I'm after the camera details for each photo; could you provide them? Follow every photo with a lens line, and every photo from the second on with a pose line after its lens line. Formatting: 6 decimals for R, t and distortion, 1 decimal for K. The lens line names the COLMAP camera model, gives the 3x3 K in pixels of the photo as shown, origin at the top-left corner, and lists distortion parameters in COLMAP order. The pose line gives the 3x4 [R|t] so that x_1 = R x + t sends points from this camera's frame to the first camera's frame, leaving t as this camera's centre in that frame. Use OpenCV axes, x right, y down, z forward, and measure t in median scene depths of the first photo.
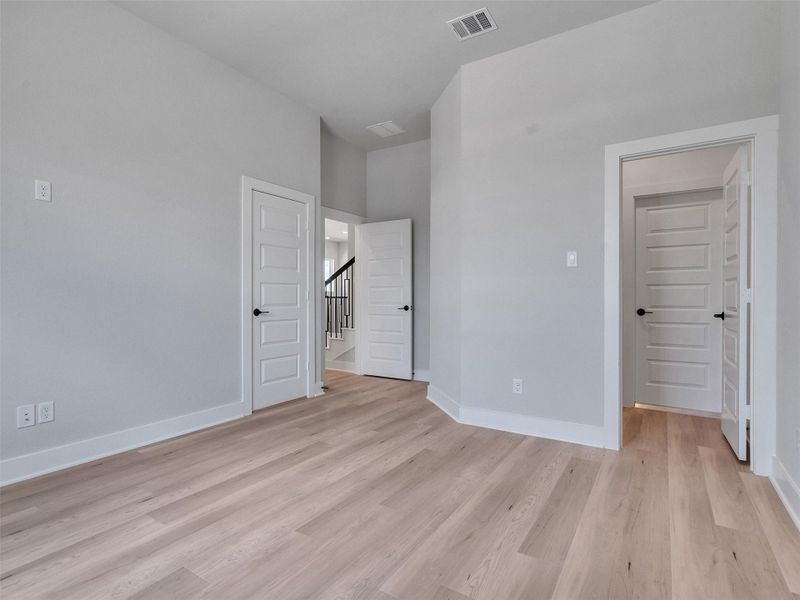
lens RADIAL K [[420.4, 0, 400.0], [0, 420.4, 300.0], [0, 0, 1]] dist [-0.000694, -0.000386]
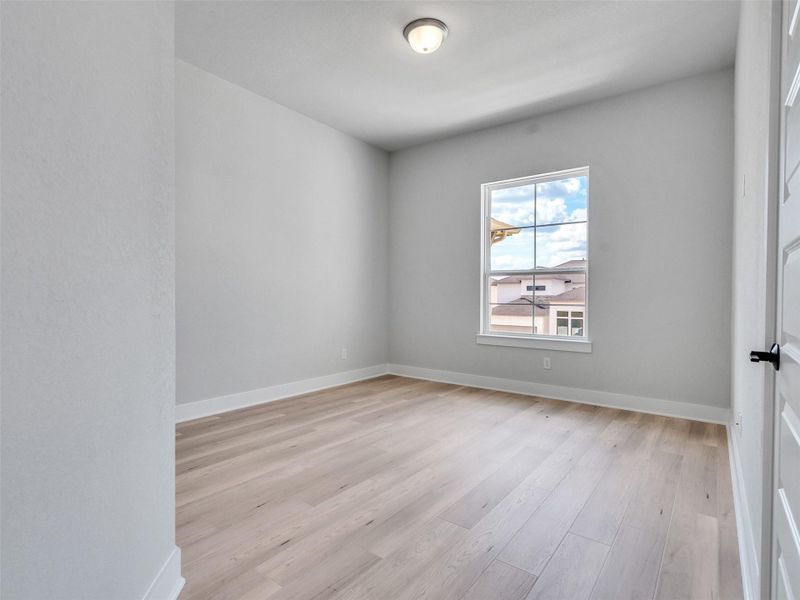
lens RADIAL K [[420.4, 0, 400.0], [0, 420.4, 300.0], [0, 0, 1]] dist [-0.000694, -0.000386]
pose [[-0.996466, -0.009508, 0.083452, -0.161332], [-0.007966, 0.999792, 0.018785, -0.016448], [-0.083613, 0.018054, -0.996335, 1.898052]]
